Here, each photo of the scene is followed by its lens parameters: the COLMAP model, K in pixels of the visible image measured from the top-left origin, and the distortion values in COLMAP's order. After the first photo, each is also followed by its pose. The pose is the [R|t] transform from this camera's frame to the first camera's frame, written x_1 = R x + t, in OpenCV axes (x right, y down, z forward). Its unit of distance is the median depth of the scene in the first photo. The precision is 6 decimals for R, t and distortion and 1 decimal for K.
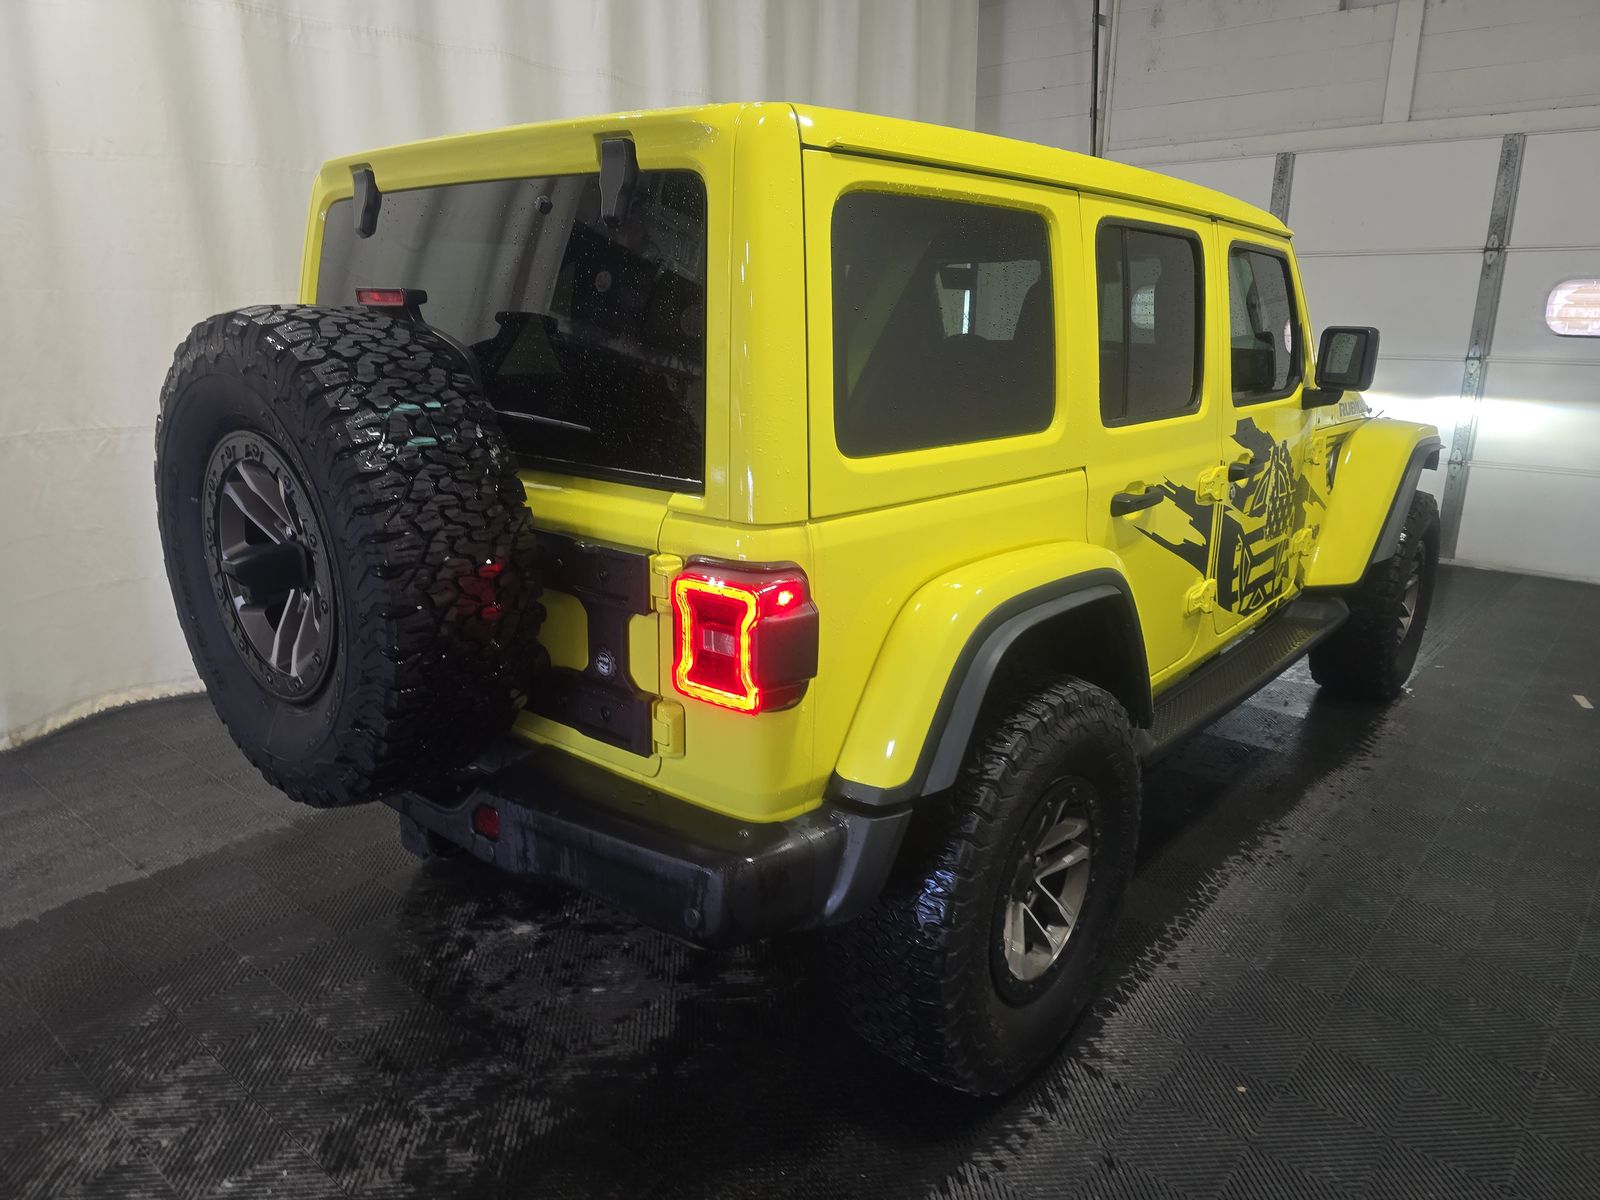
lens RADIAL K [[1098.5, 0, 802.2], [0, 1098.5, 571.1], [0, 0, 1]] dist [-0.002780, -0.002695]
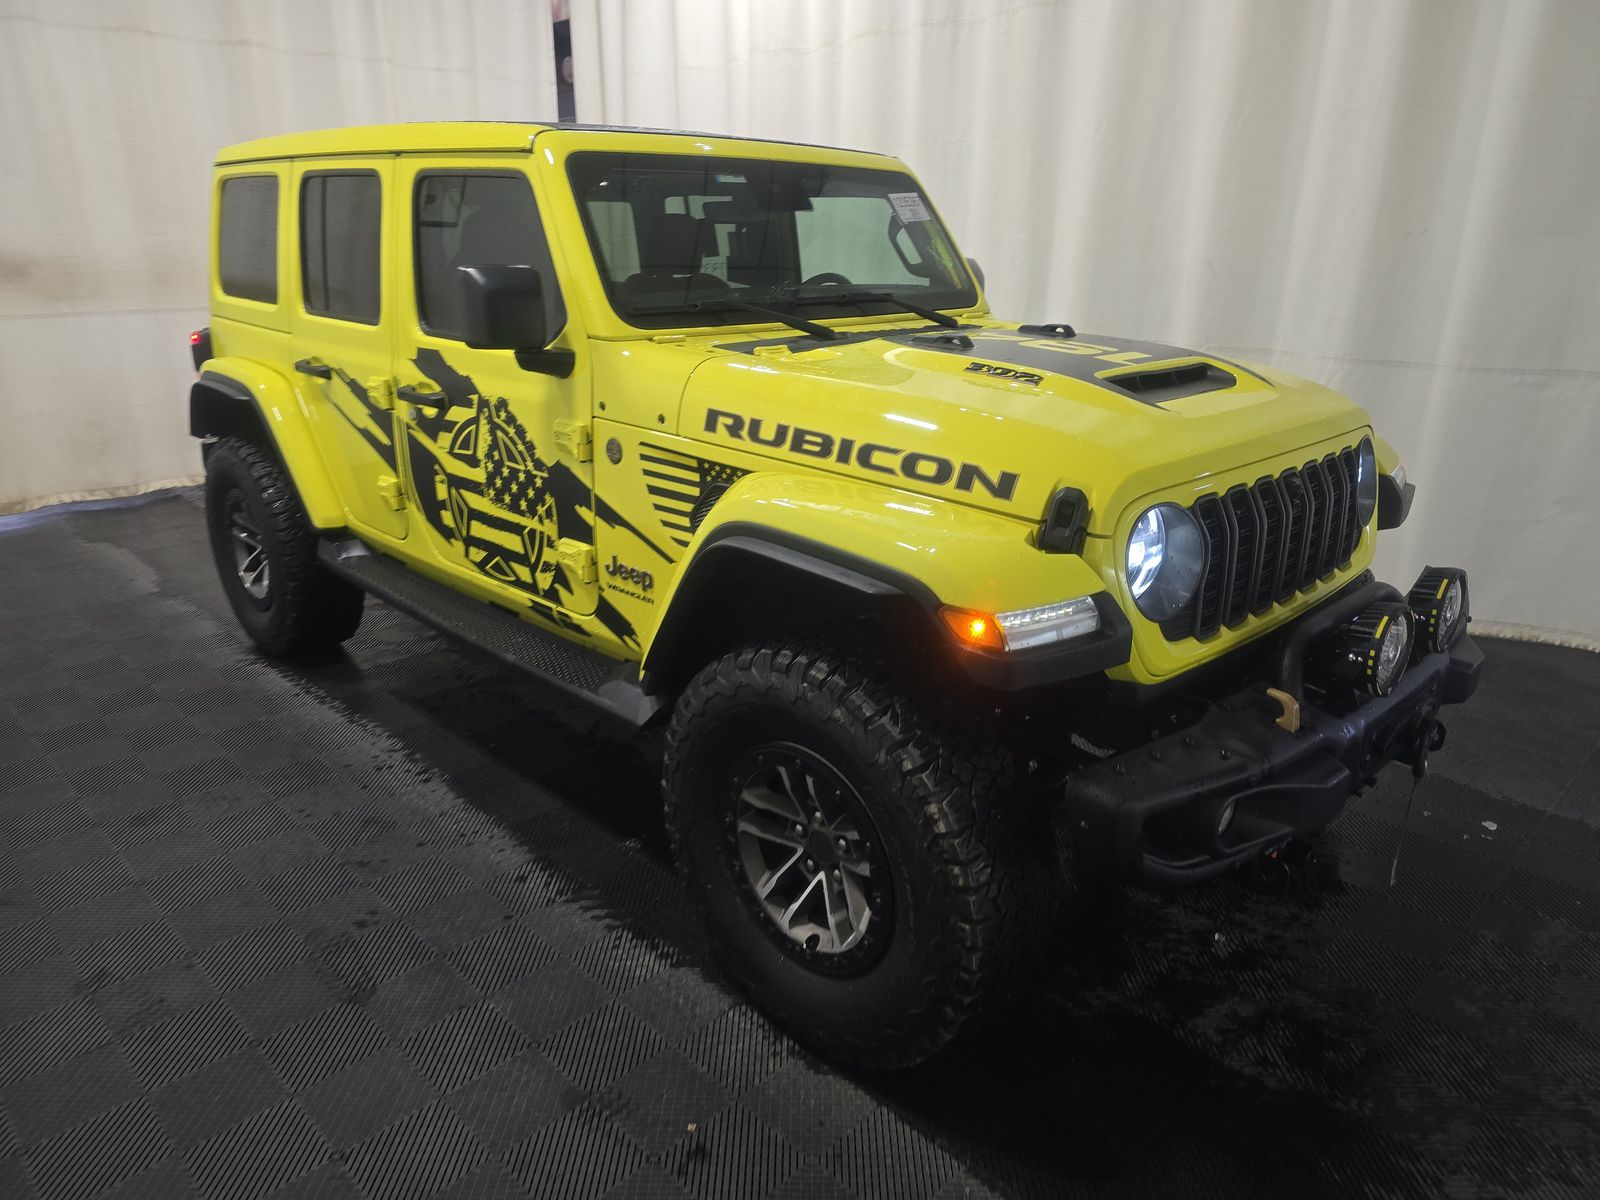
lens RADIAL K [[1085.6, 0, 796.5], [0, 1085.6, 590.0], [0, 0, 1]] dist [0.054388, -0.055860]
pose [[-0.092516, 0.297870, -0.950113, 1.417645], [-0.250239, 0.916624, 0.311738, -0.338935], [0.963754, 0.266596, -0.010264, 1.418537]]
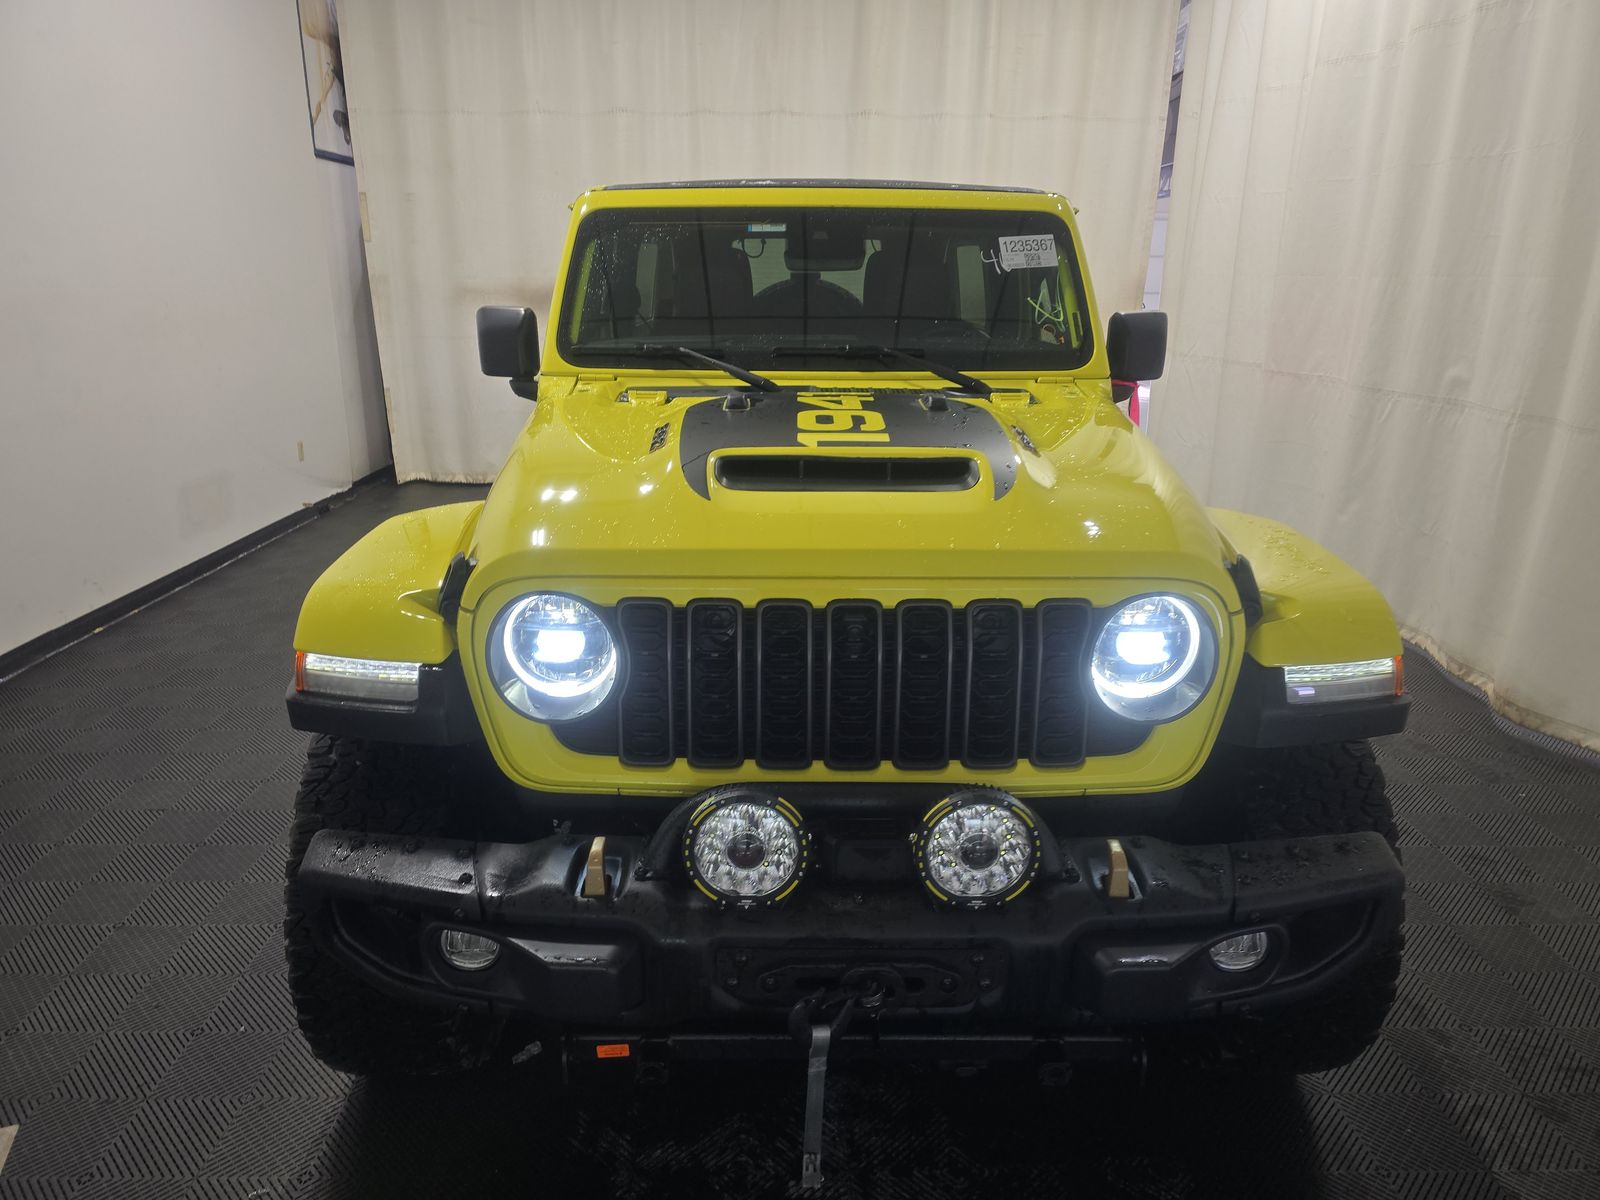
lens RADIAL K [[1062.6, 0, 802.1], [0, 1062.6, 587.3], [0, 0, 1]] dist [0.058920, -0.045470]
pose [[-0.739574, 0.181714, -0.648082, 1.062272], [-0.176787, 0.876617, 0.447537, -0.506114], [0.649444, 0.445559, -0.616198, 2.002242]]
